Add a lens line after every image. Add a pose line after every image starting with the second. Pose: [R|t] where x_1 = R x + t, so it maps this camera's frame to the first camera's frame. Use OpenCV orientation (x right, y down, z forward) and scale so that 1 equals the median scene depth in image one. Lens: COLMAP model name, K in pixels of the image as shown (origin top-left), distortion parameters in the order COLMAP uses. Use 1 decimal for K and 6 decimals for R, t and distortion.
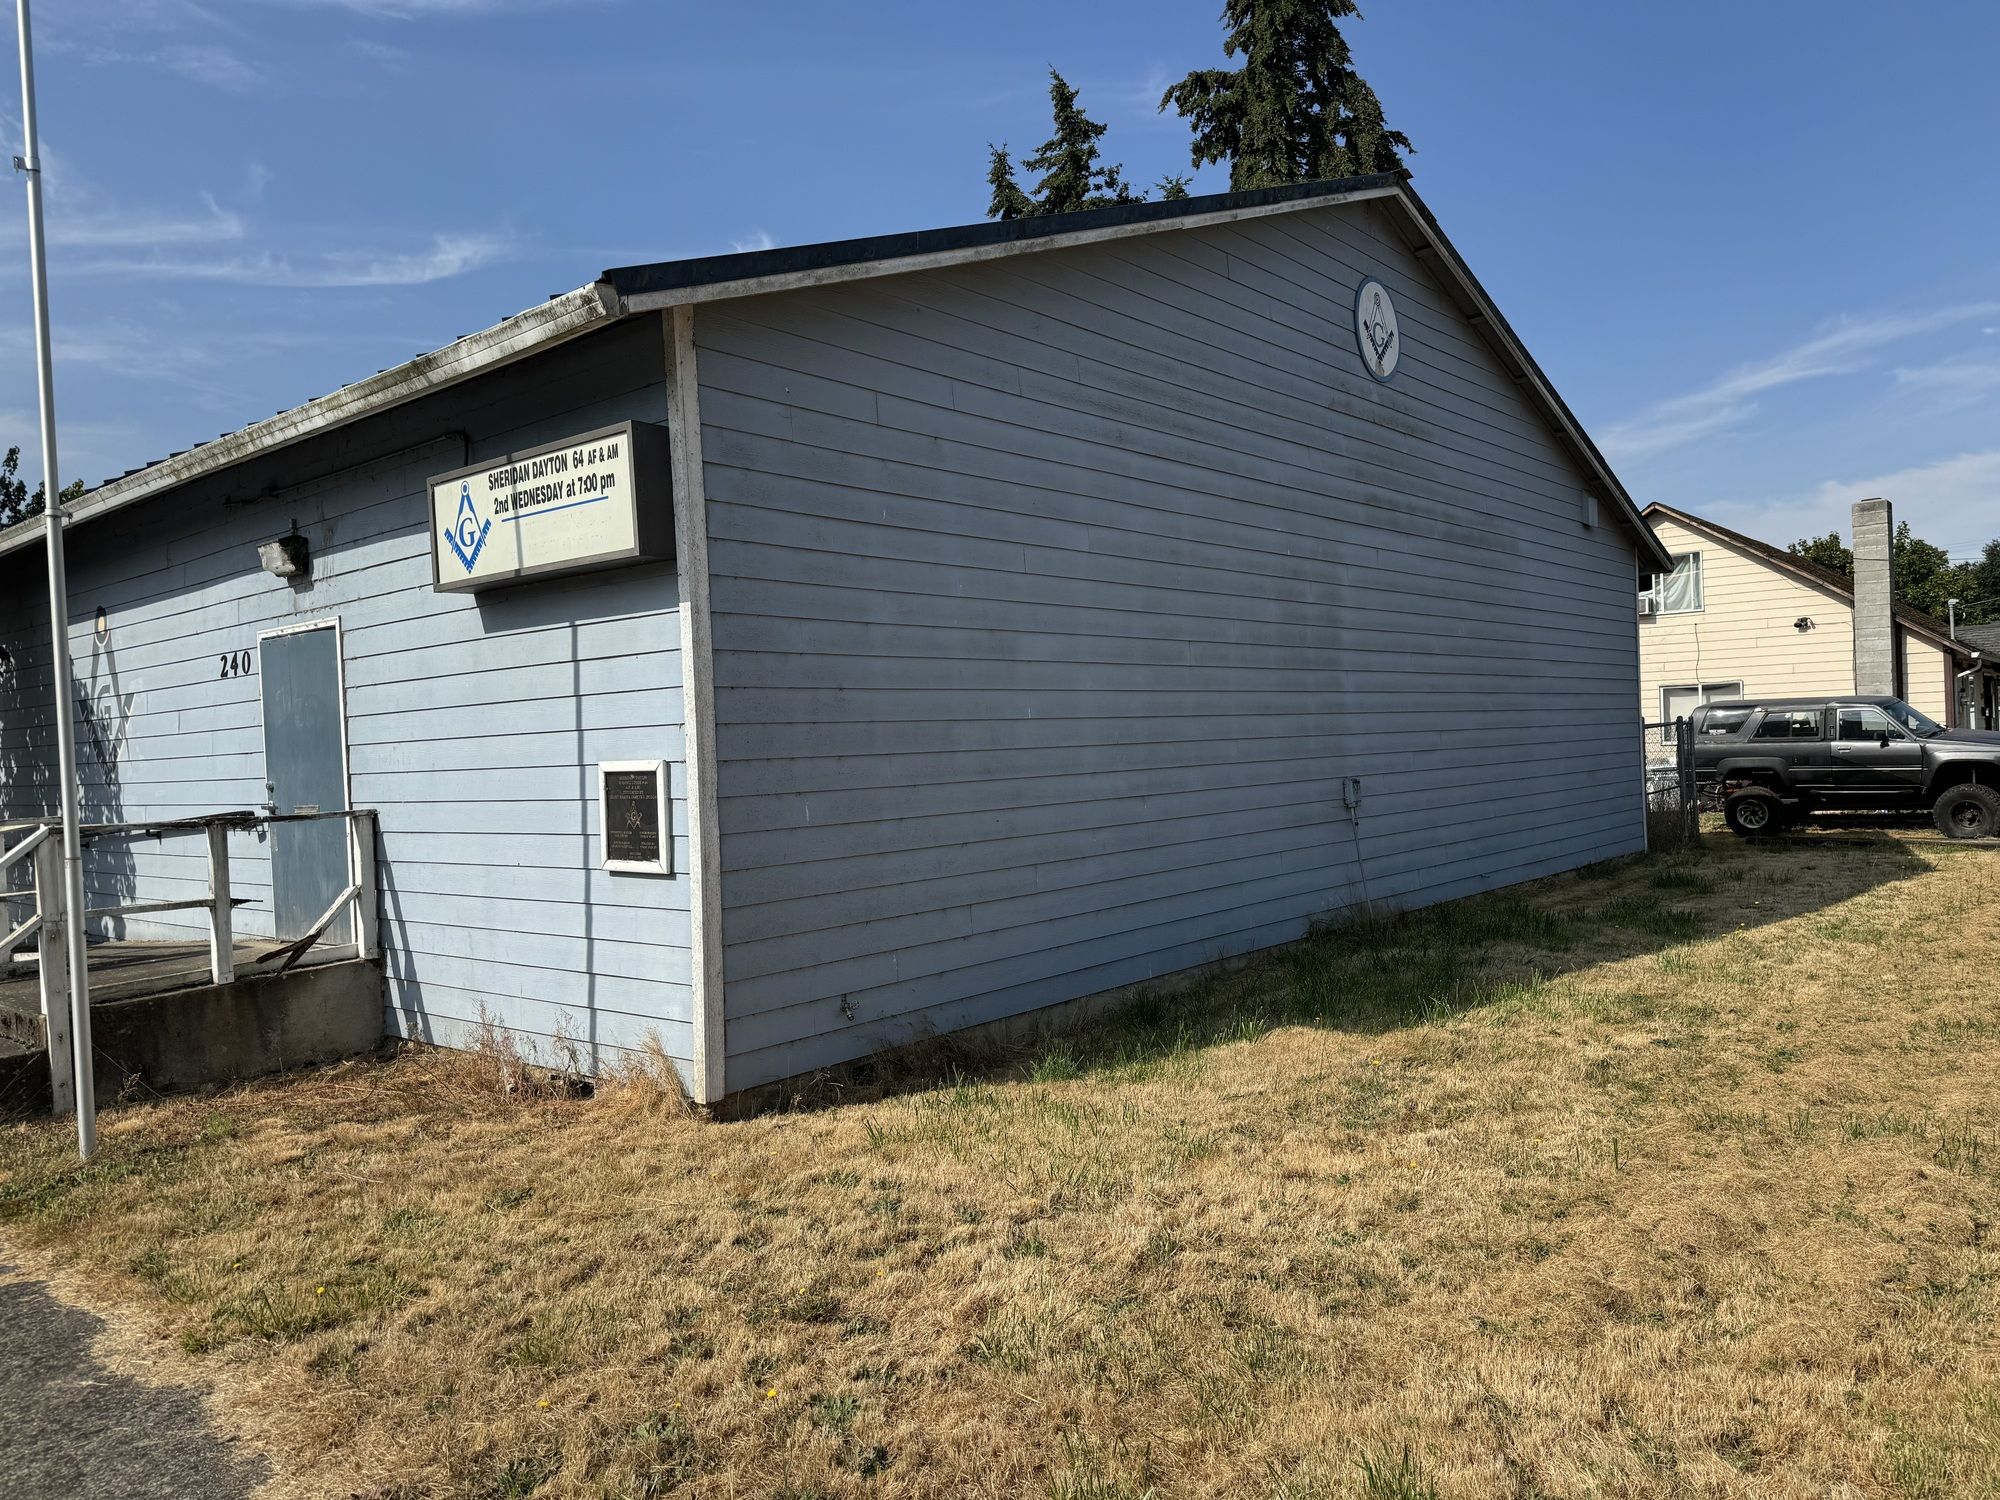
lens RADIAL K [[1406.3, 0, 995.7], [0, 1406.3, 744.9], [0, 0, 1]] dist [0.014019, -0.008090]
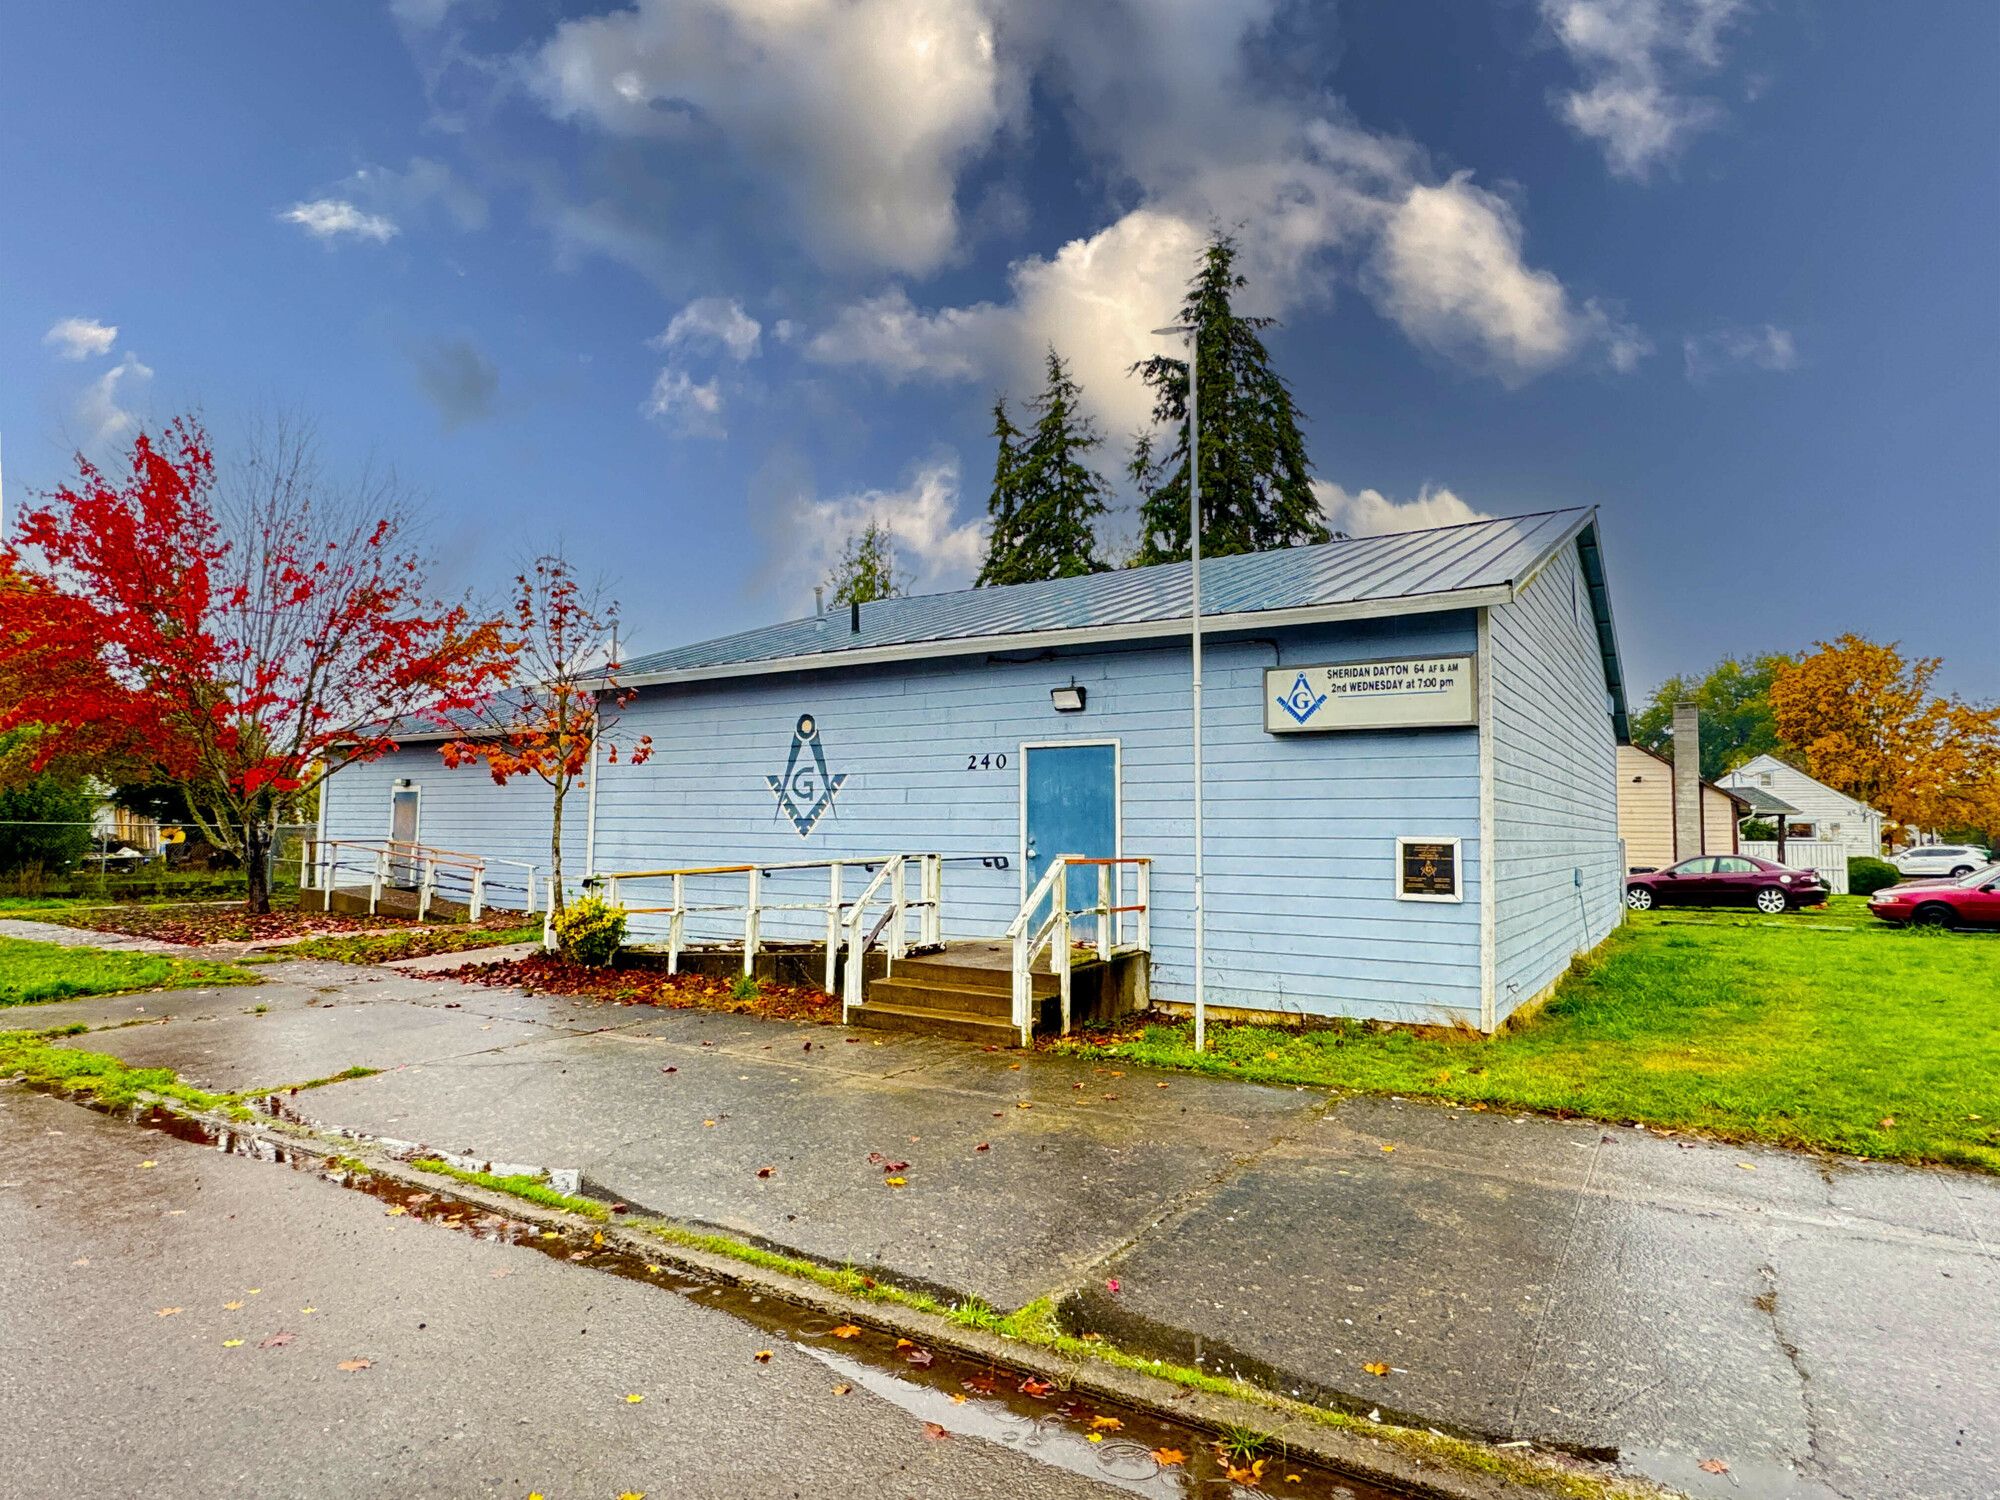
lens RADIAL K [[1125.4, 0, 1006.0], [0, 1125.4, 761.6], [0, 0, 1]] dist [0.003095, 0.000120]
pose [[0.986457, 0.058459, 0.153246, -0.941511], [-0.048223, 0.996403, -0.069687, 0.037296], [-0.156768, 0.061353, 0.985728, -0.297598]]
